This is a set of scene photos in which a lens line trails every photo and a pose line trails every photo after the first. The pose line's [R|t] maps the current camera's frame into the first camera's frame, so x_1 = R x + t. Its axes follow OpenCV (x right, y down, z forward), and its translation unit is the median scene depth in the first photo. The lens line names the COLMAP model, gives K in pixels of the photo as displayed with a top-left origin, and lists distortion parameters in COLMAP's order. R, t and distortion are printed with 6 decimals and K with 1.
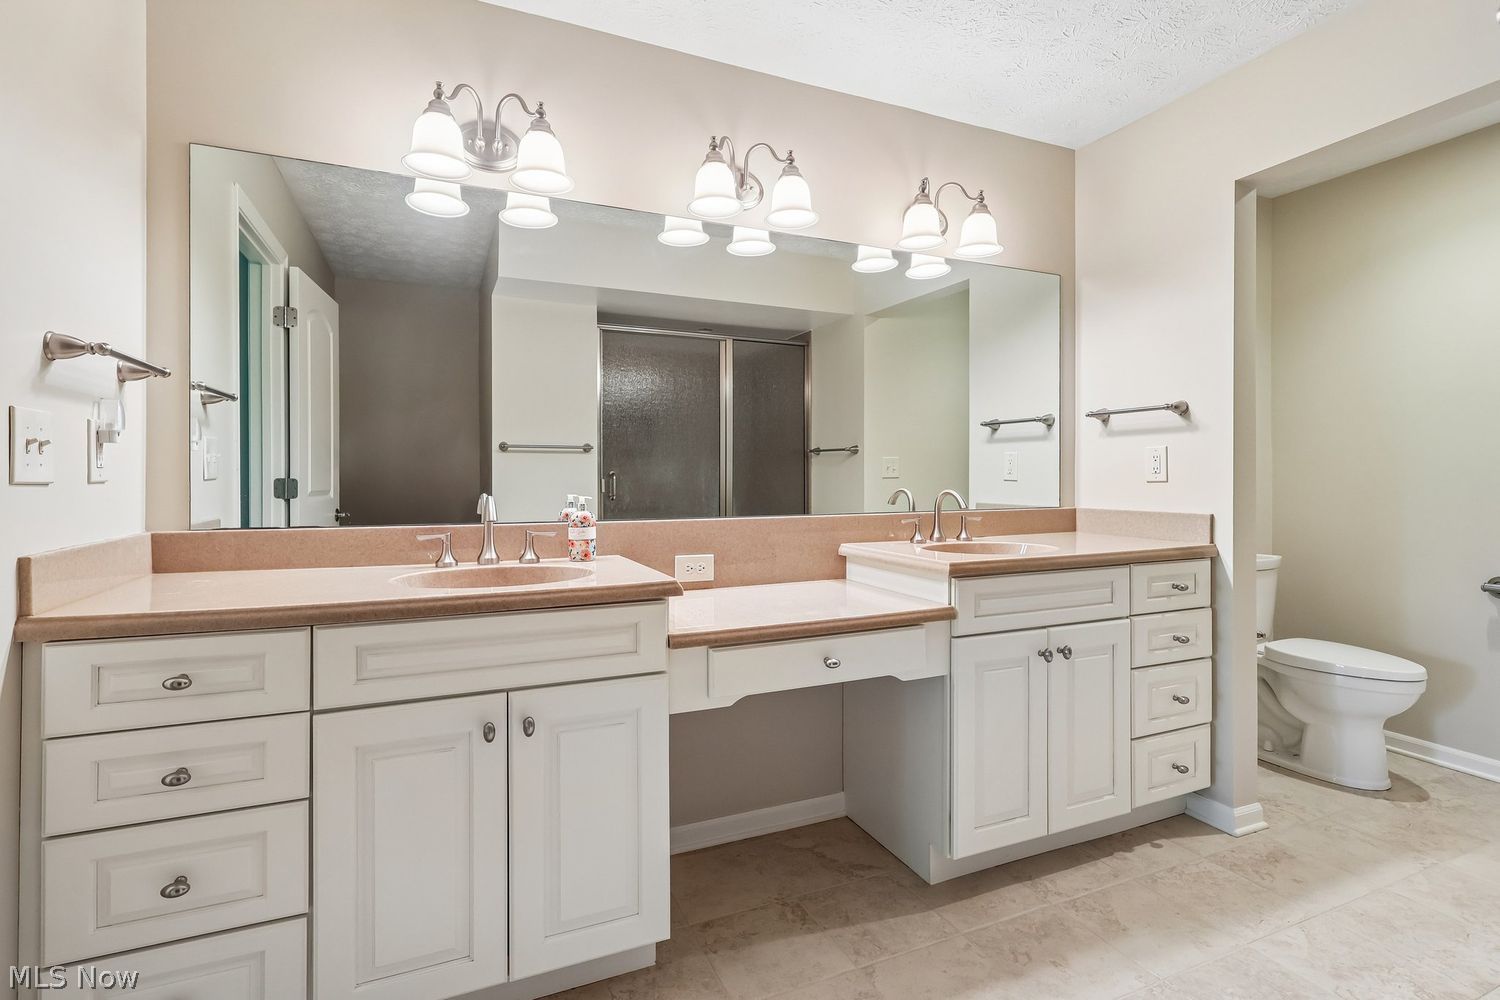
lens RADIAL K [[698.8, 0, 737.0], [0, 698.8, 483.7], [0, 0, 1]] dist [0.003024, 0.001901]
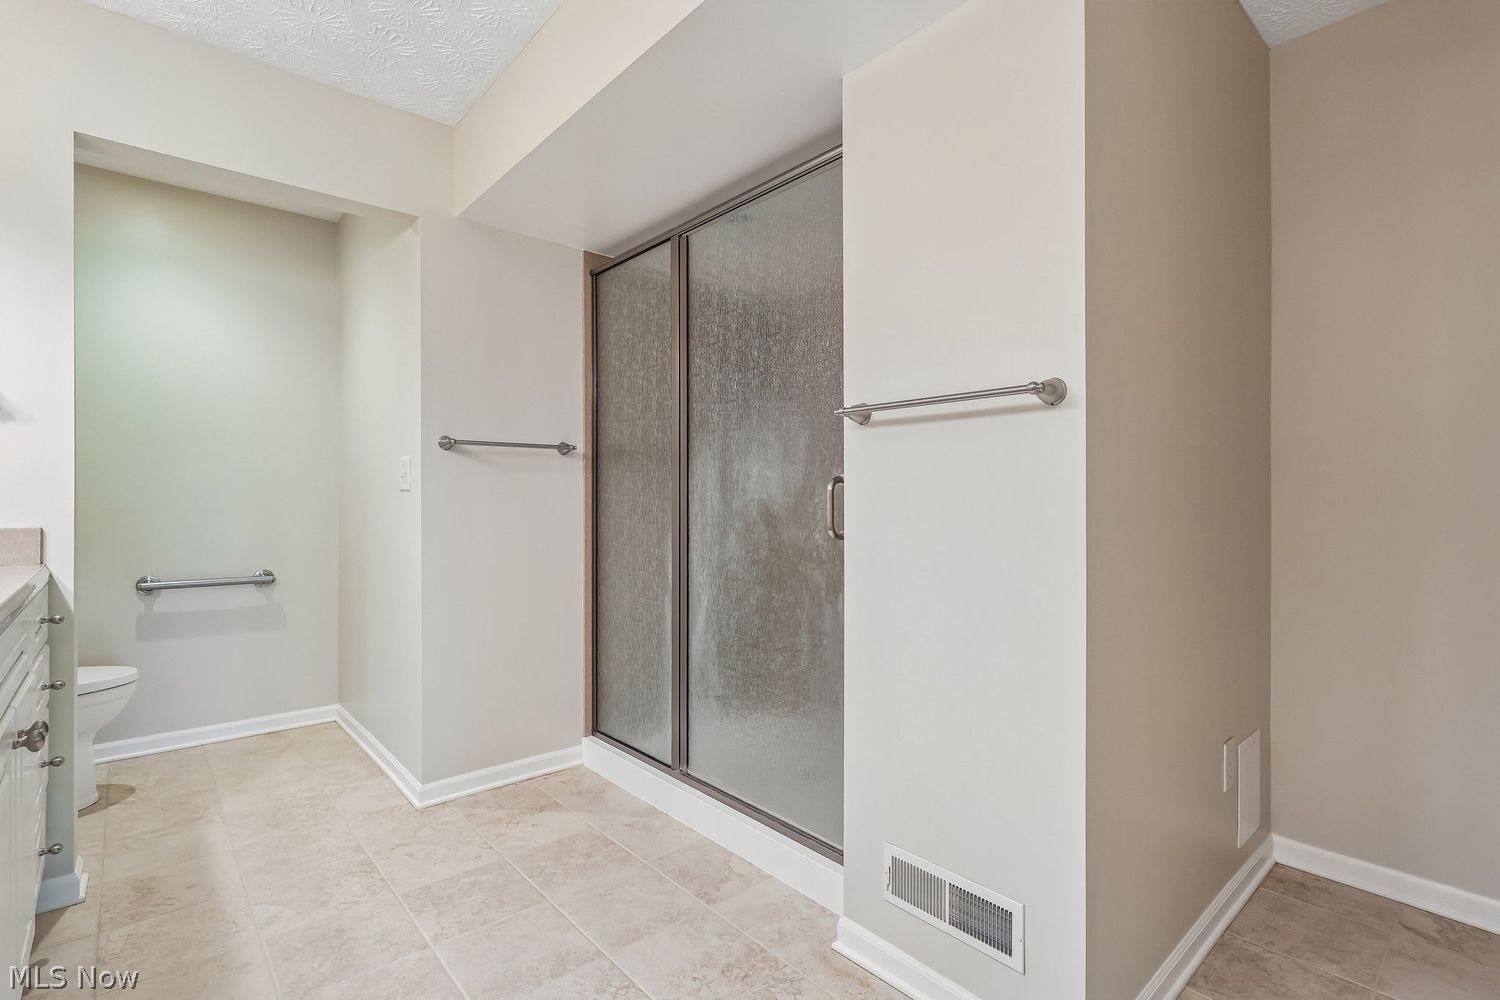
lens RADIAL K [[698.8, 0, 736.3], [0, 698.8, 508.3], [0, 0, 1]] dist [0.003024, 0.001901]
pose [[-0.305368, -0.007048, 0.952208, -0.354910], [0.000206, 0.999972, 0.007468, 0.015709], [-0.952235, 0.002477, -0.305358, 0.508283]]
